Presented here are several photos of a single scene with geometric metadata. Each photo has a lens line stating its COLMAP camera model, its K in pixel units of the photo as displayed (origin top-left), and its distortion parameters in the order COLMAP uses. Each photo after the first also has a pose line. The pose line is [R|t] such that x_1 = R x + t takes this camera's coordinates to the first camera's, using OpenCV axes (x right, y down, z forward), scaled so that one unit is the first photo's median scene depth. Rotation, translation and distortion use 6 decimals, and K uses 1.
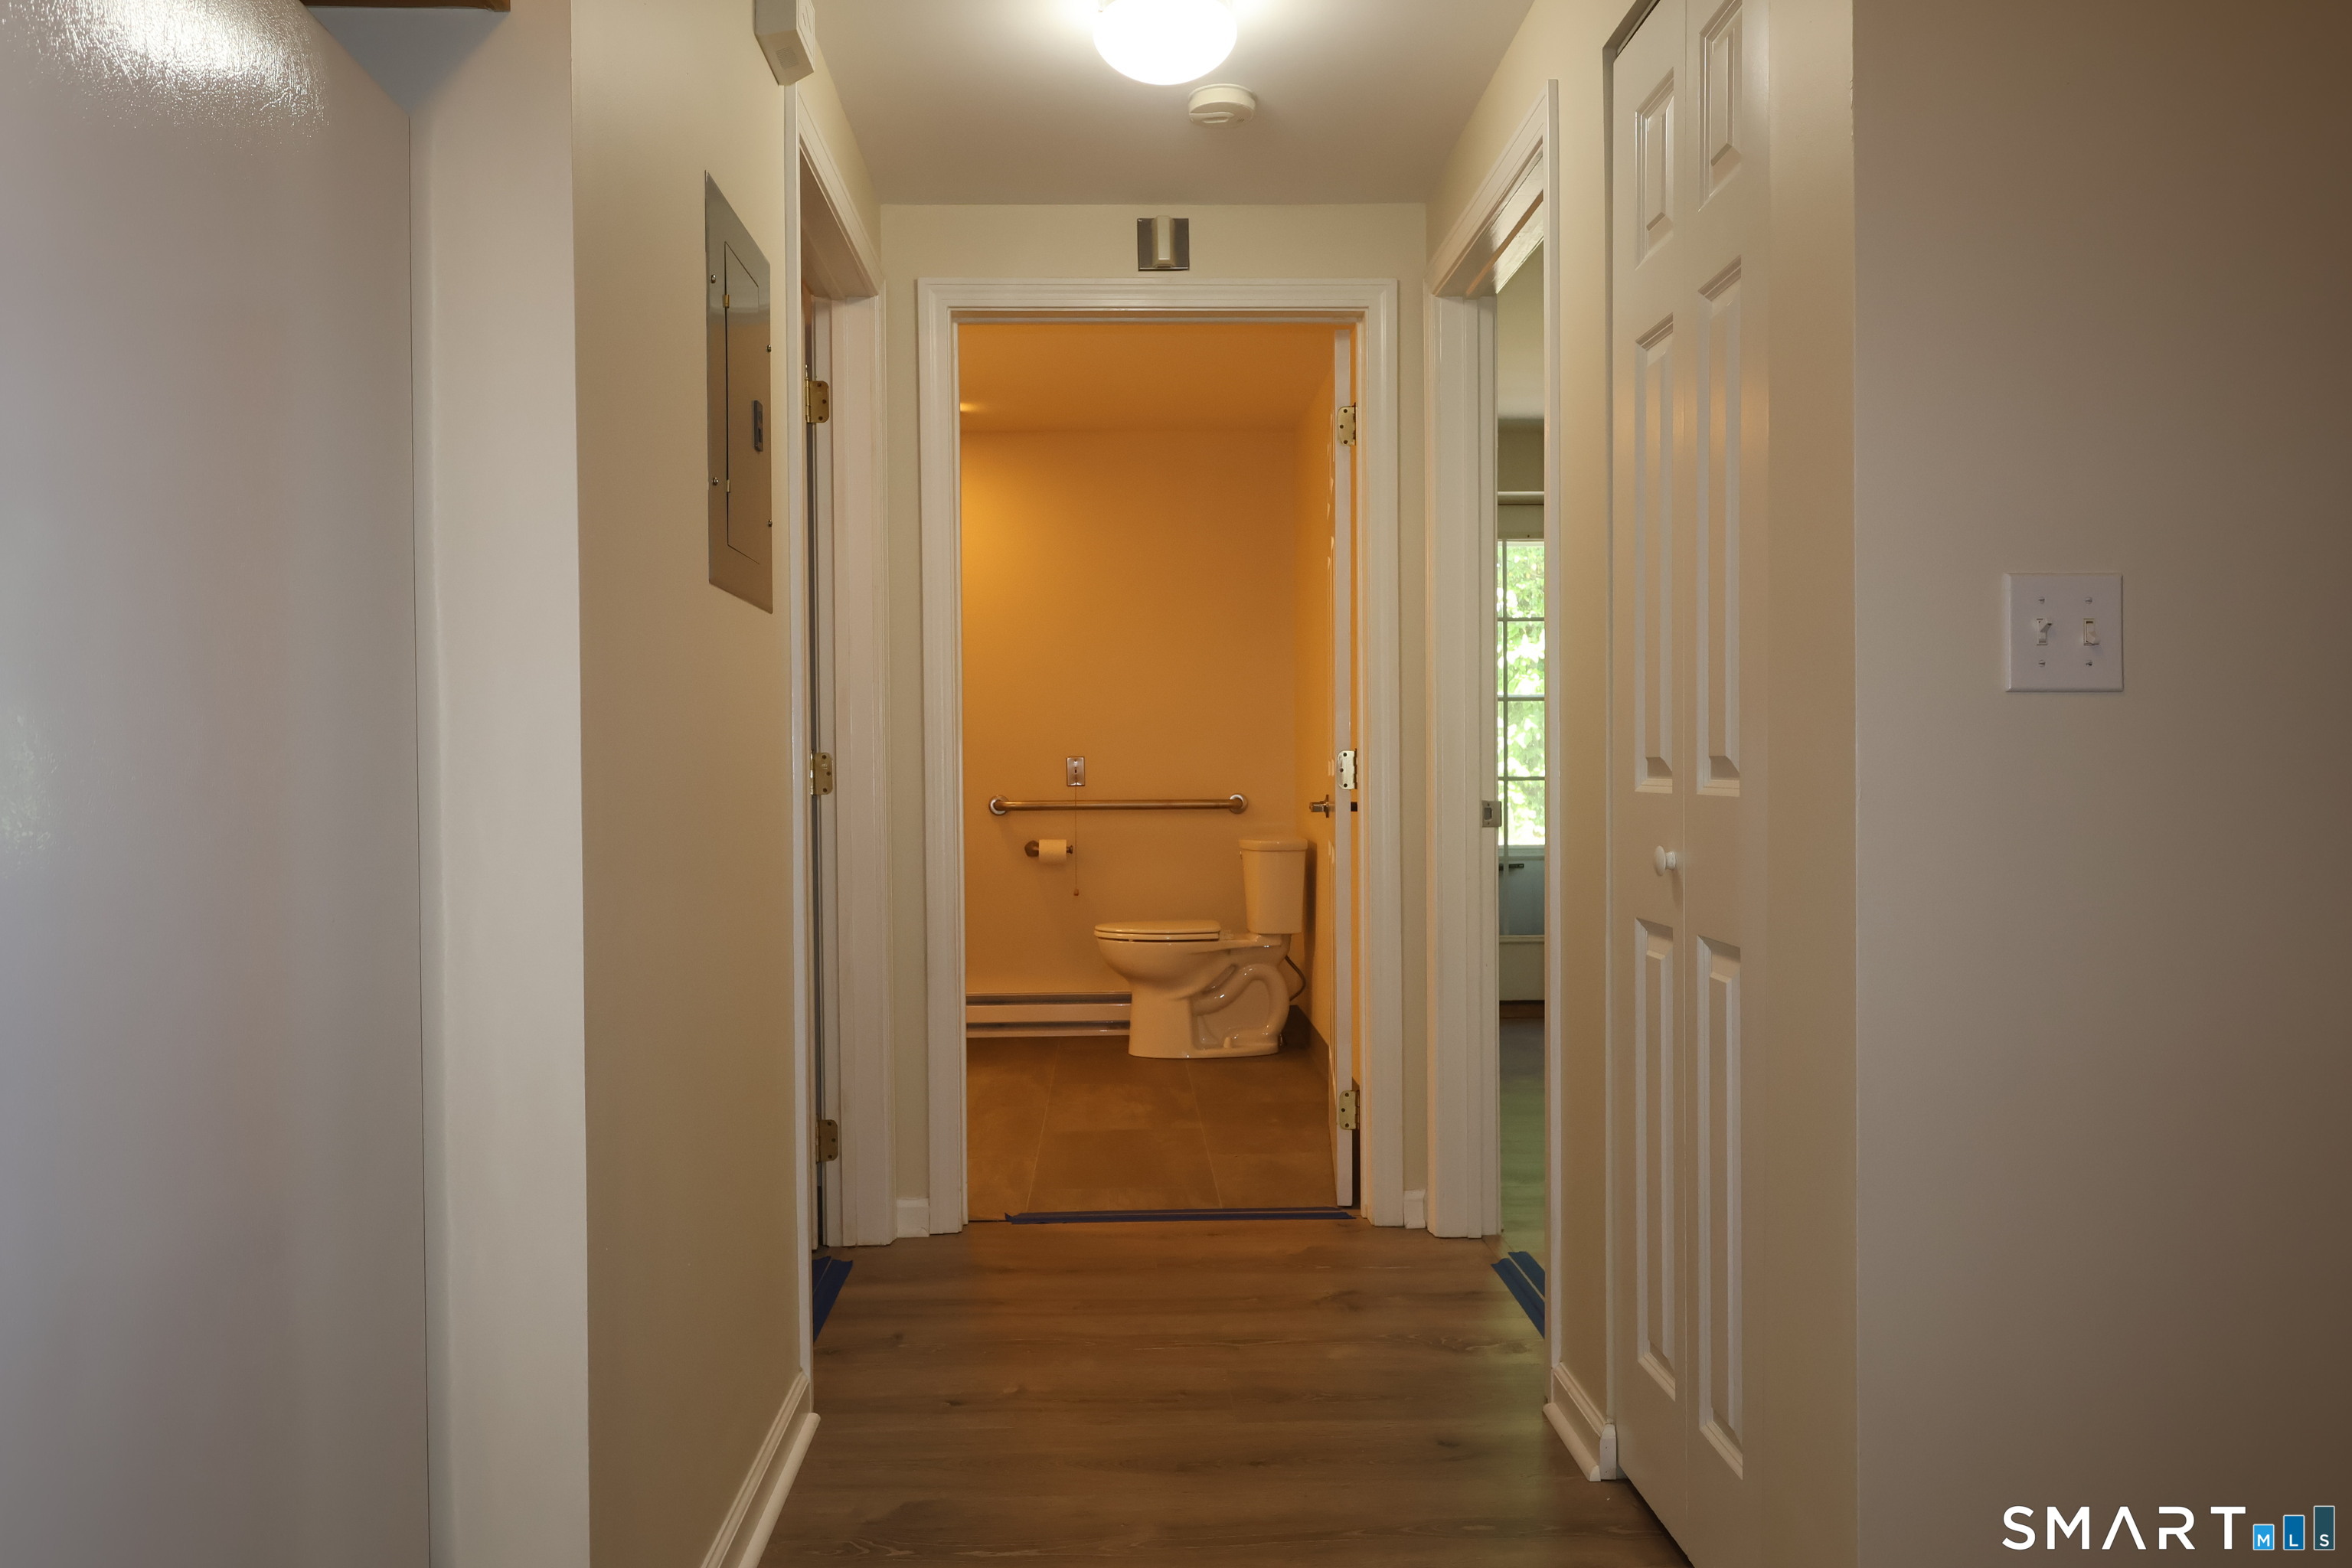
lens RADIAL K [[1701.1, 0, 1173.9], [0, 1701.1, 782.0], [0, 0, 1]] dist [0.000268, 0.002430]
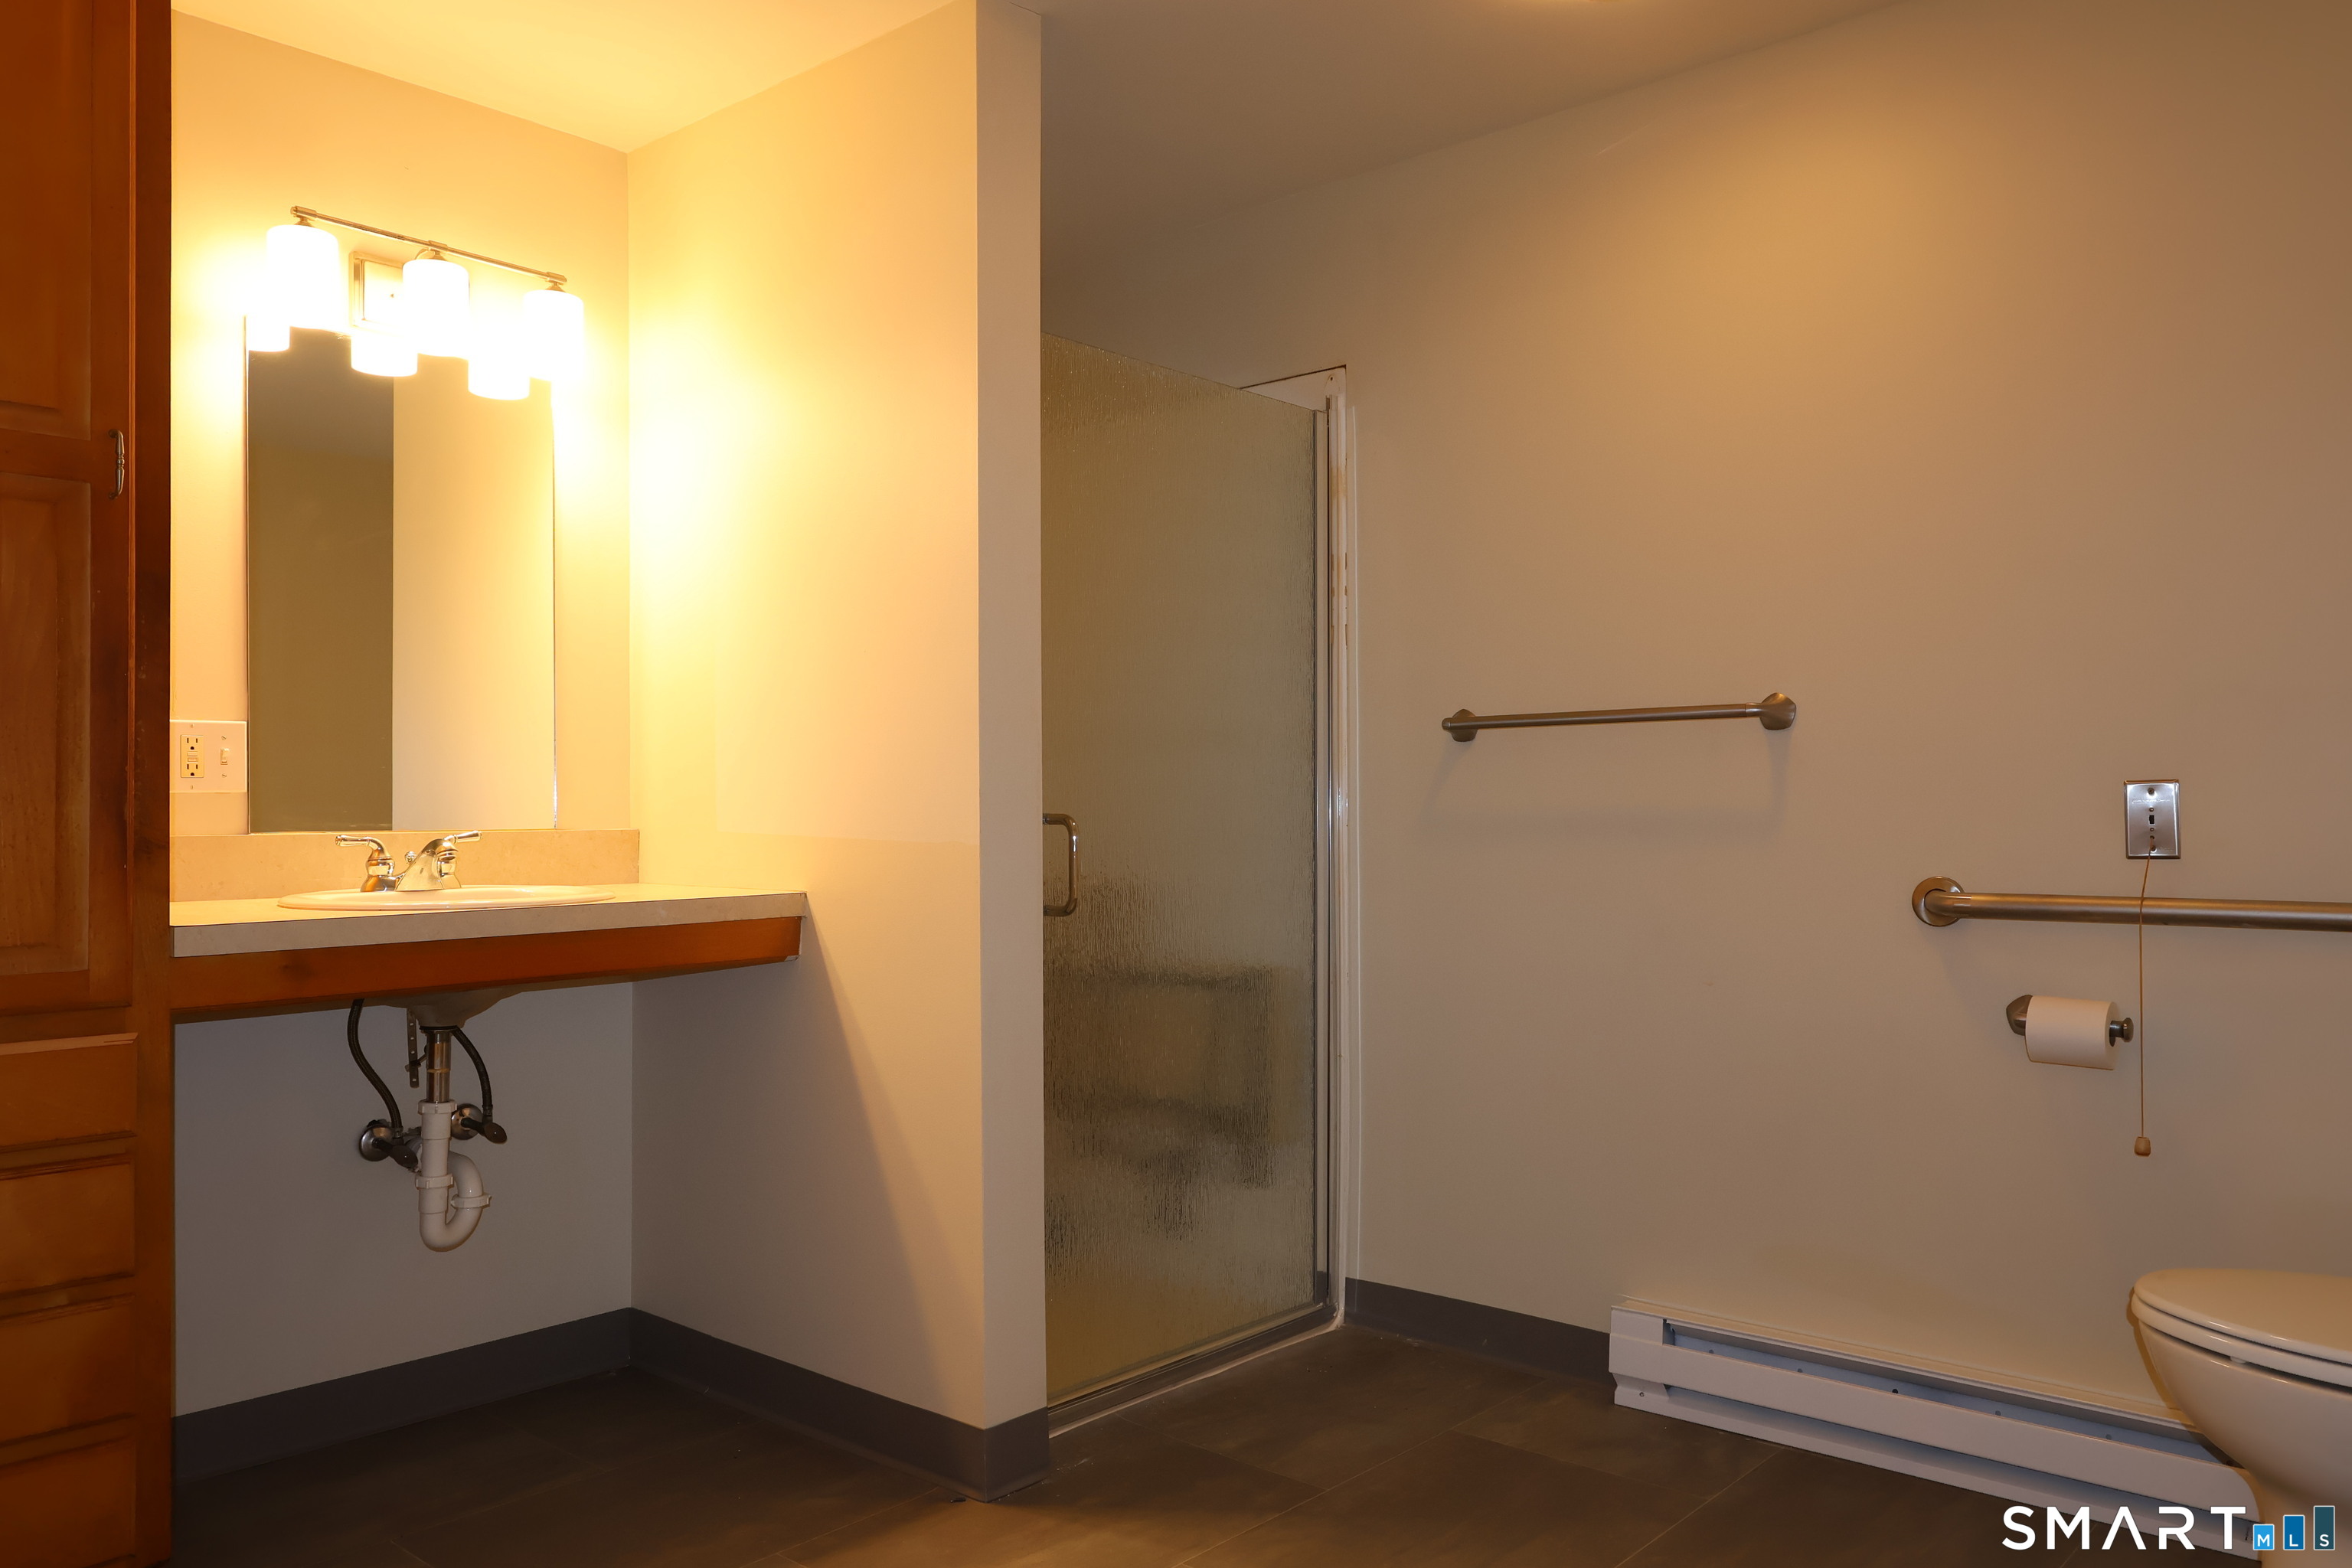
lens RADIAL K [[1701.1, 0, 1176.8], [0, 1701.1, 790.9], [0, 0, 1]] dist [0.000268, 0.002430]
pose [[0.719252, -0.001760, -0.694747, 0.050603], [-0.011111, 0.999840, -0.014035, -0.005518], [0.694660, 0.017814, 0.719117, 0.578556]]
